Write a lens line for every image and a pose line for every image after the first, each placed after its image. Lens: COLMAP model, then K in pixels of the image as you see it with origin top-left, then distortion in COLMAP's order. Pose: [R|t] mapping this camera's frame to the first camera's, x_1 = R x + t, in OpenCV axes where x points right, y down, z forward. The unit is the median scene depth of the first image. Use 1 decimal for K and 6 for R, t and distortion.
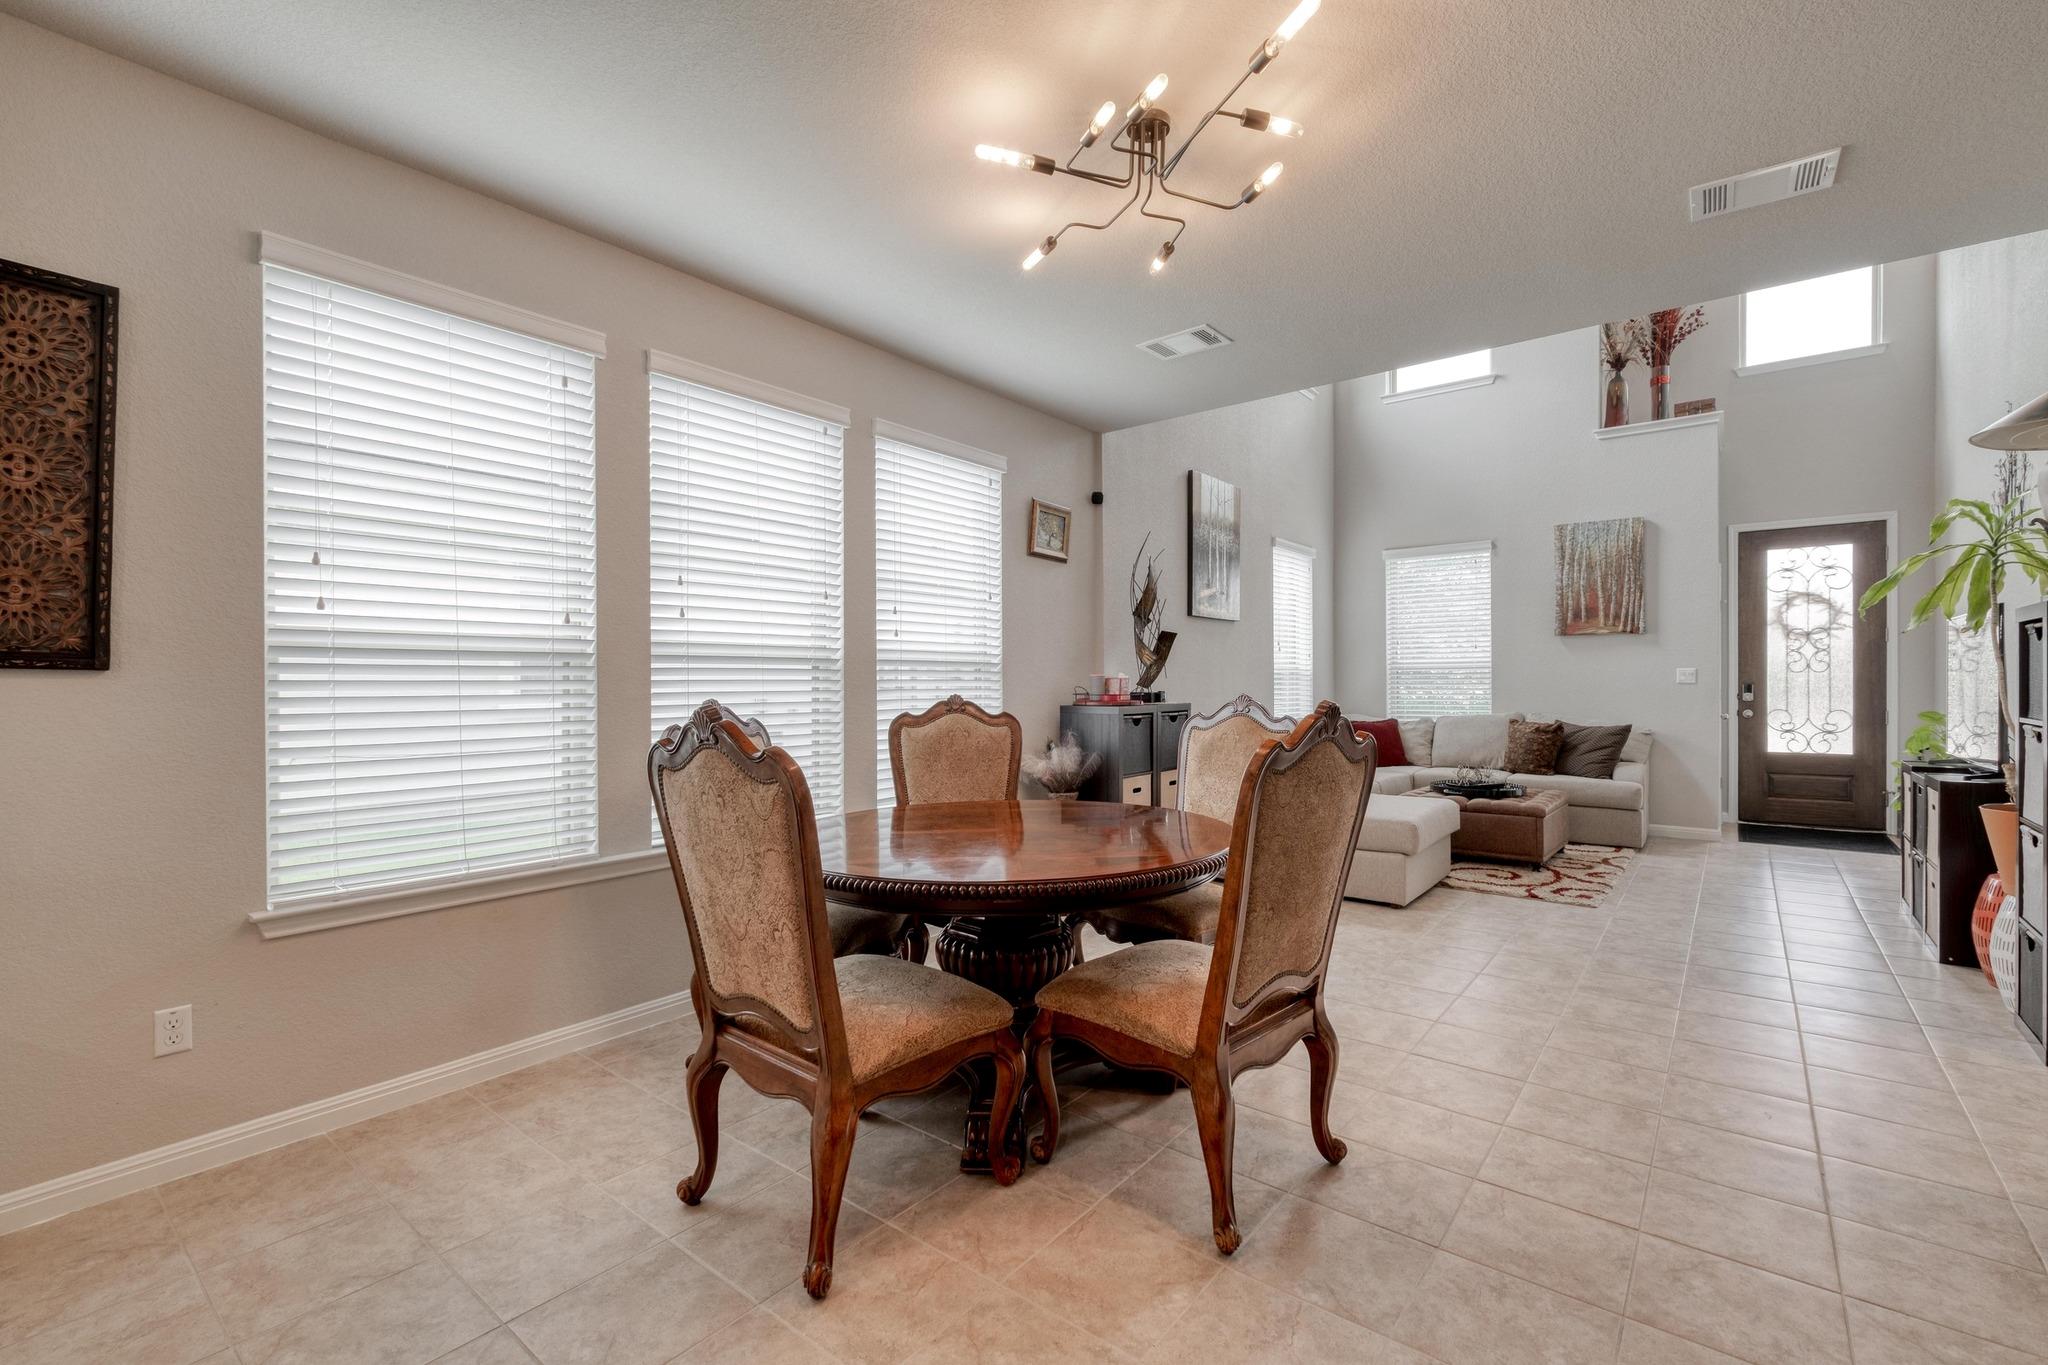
lens RADIAL K [[886.4, 0, 1018.5], [0, 886.4, 693.8], [0, 0, 1]] dist [-0.001060, -0.002094]
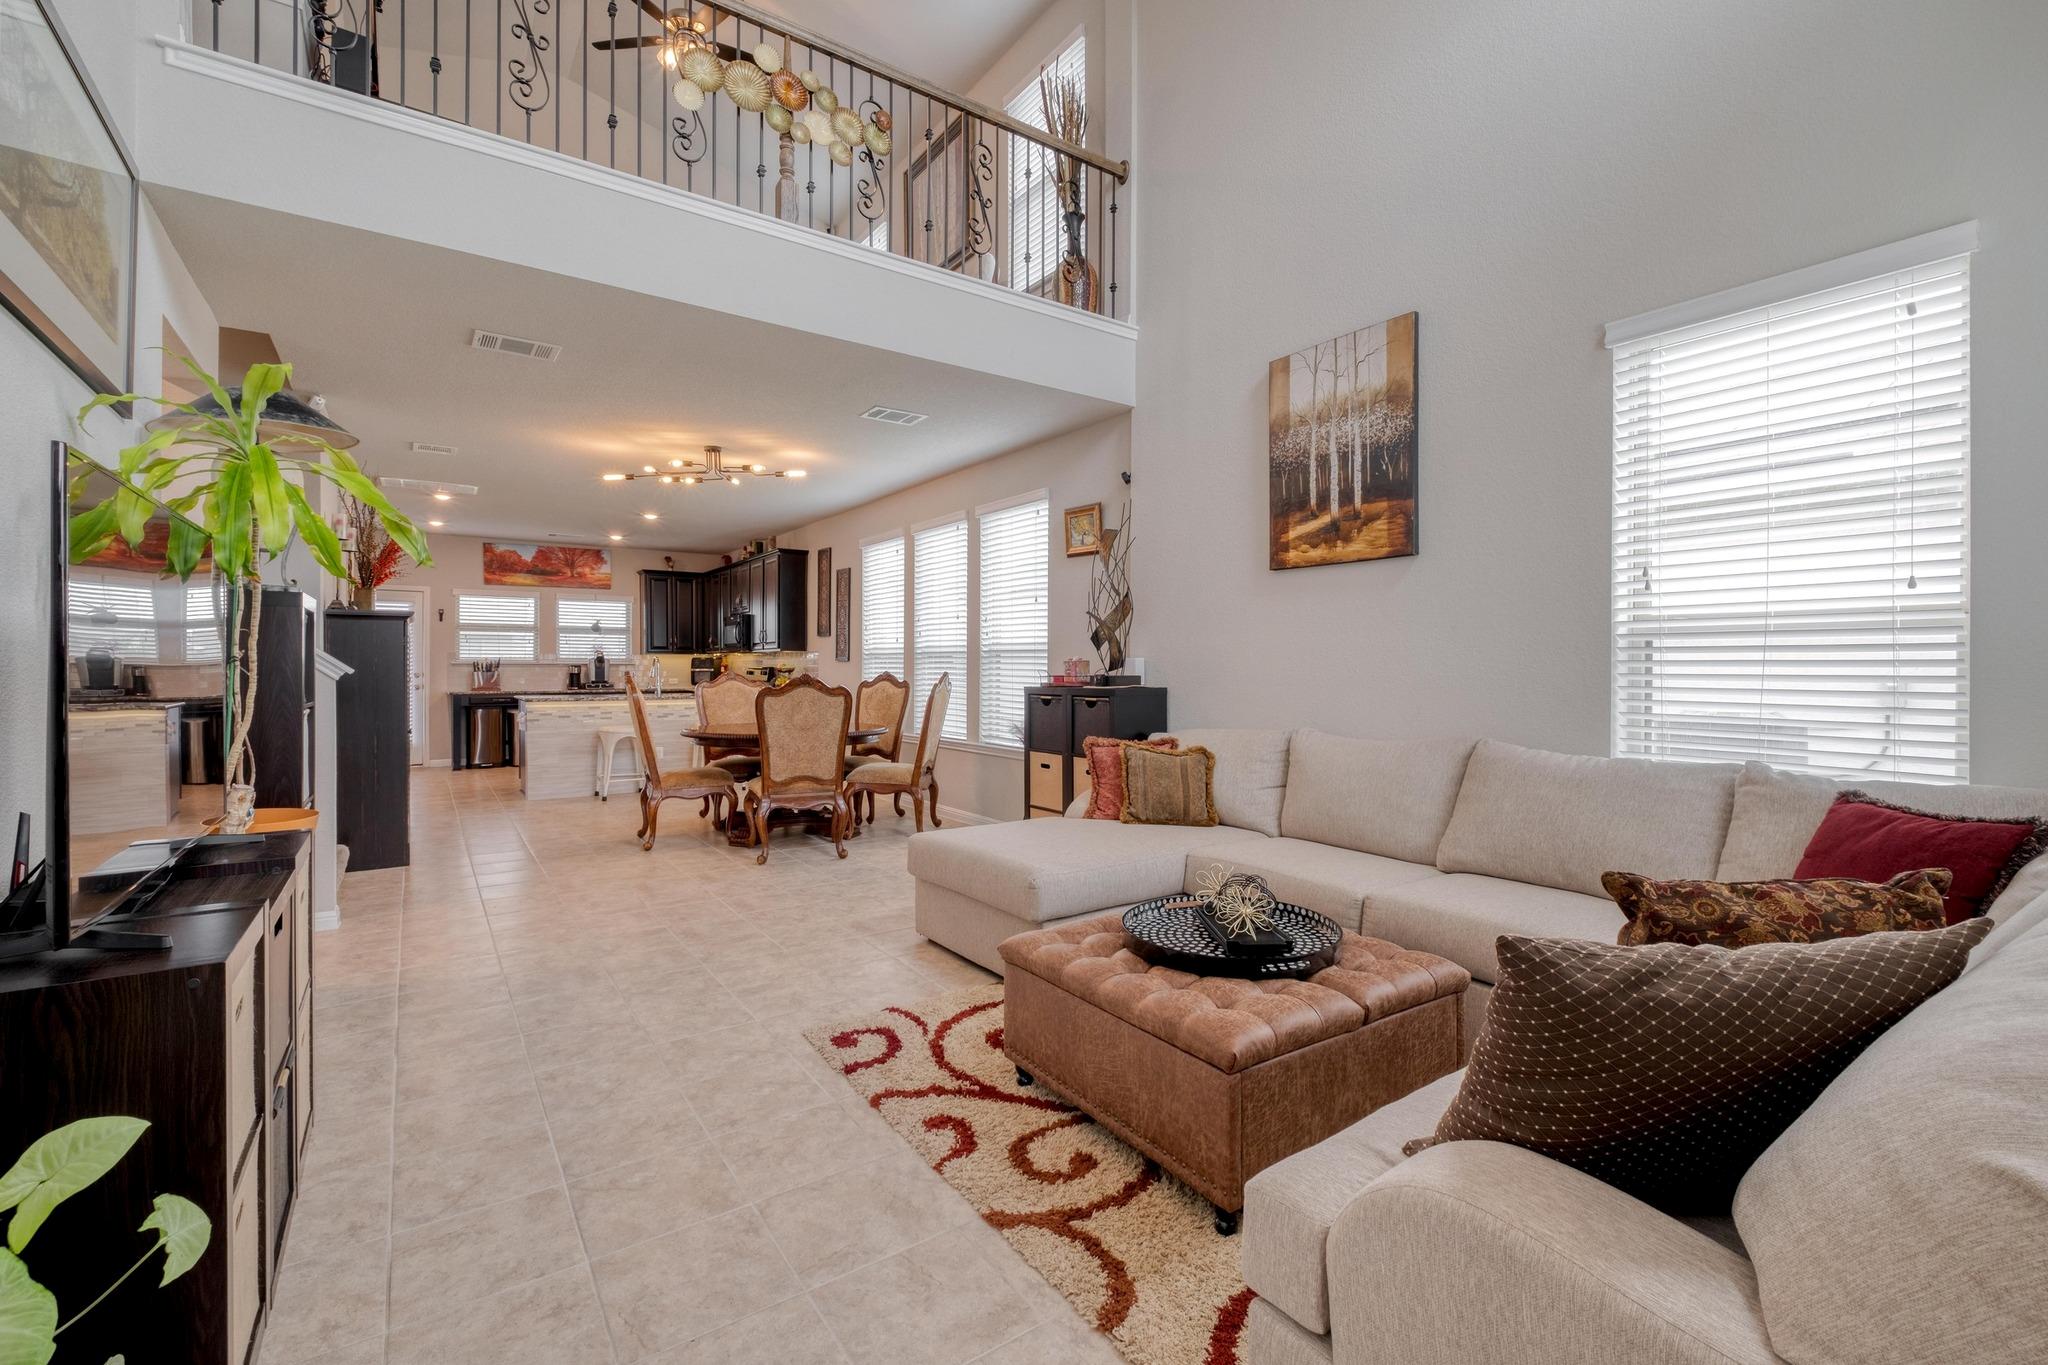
lens RADIAL K [[886.4, 0, 1037.6], [0, 886.4, 662.2], [0, 0, 1]] dist [-0.001060, -0.002094]
pose [[-0.274112, -0.003887, -0.961690, 0.840207], [-0.015268, 0.999883, 0.000311, -0.011681], [0.961577, 0.014768, -0.274139, 0.927405]]
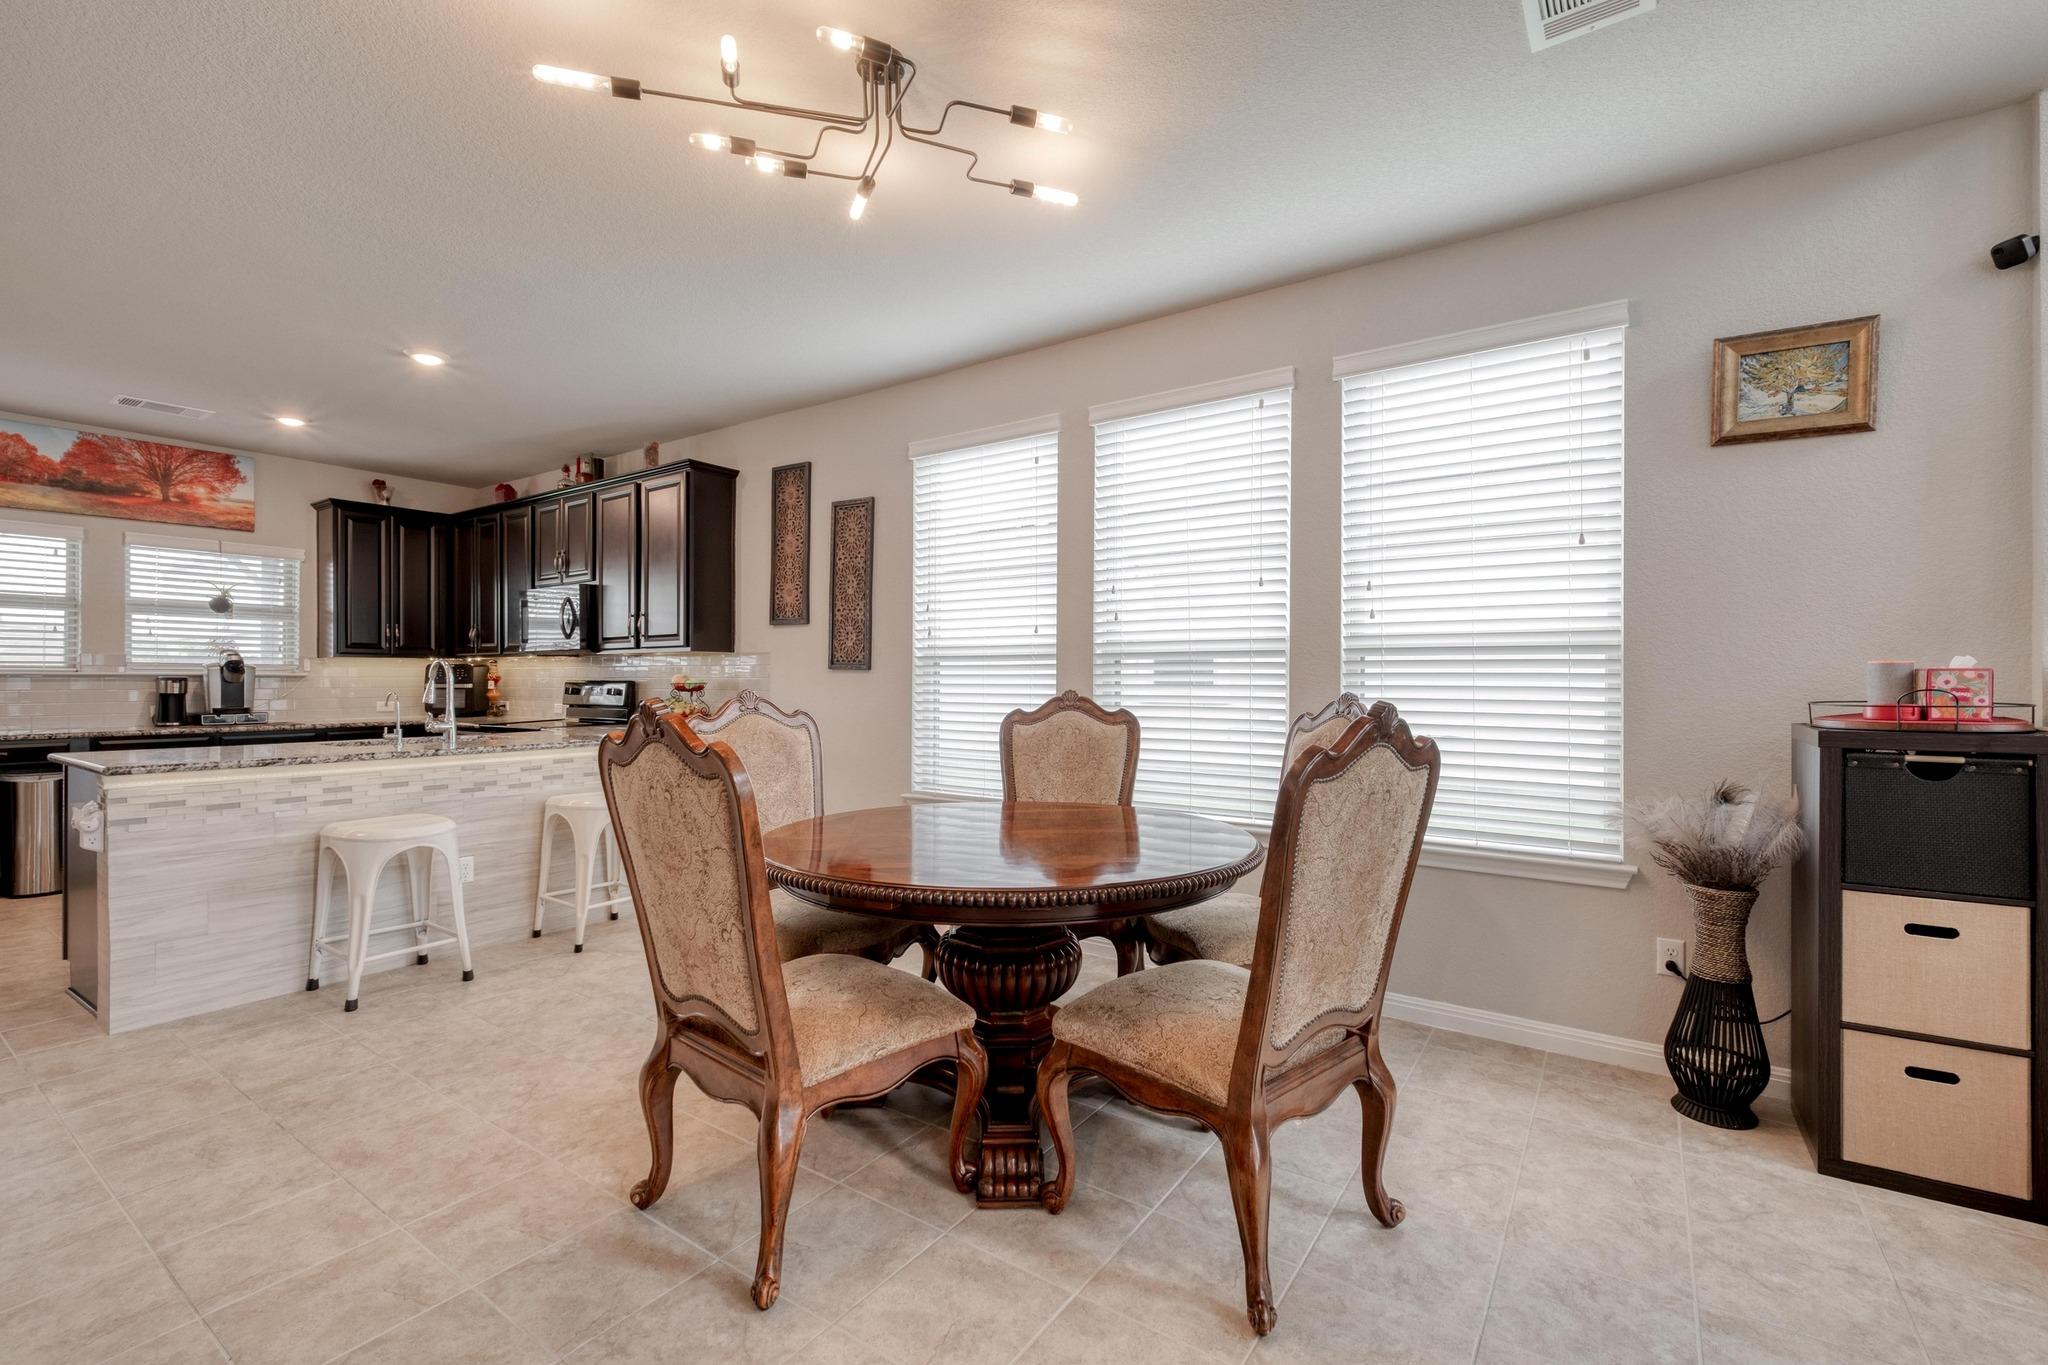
lens RADIAL K [[886.4, 0, 1033.0], [0, 886.4, 668.9], [0, 0, 1]] dist [-0.001060, -0.002094]
pose [[0.078878, -0.007227, -0.996858, 0.378385], [-0.014438, 0.999861, -0.008391, -0.005214], [0.996780, 0.015055, 0.078763, 0.386030]]
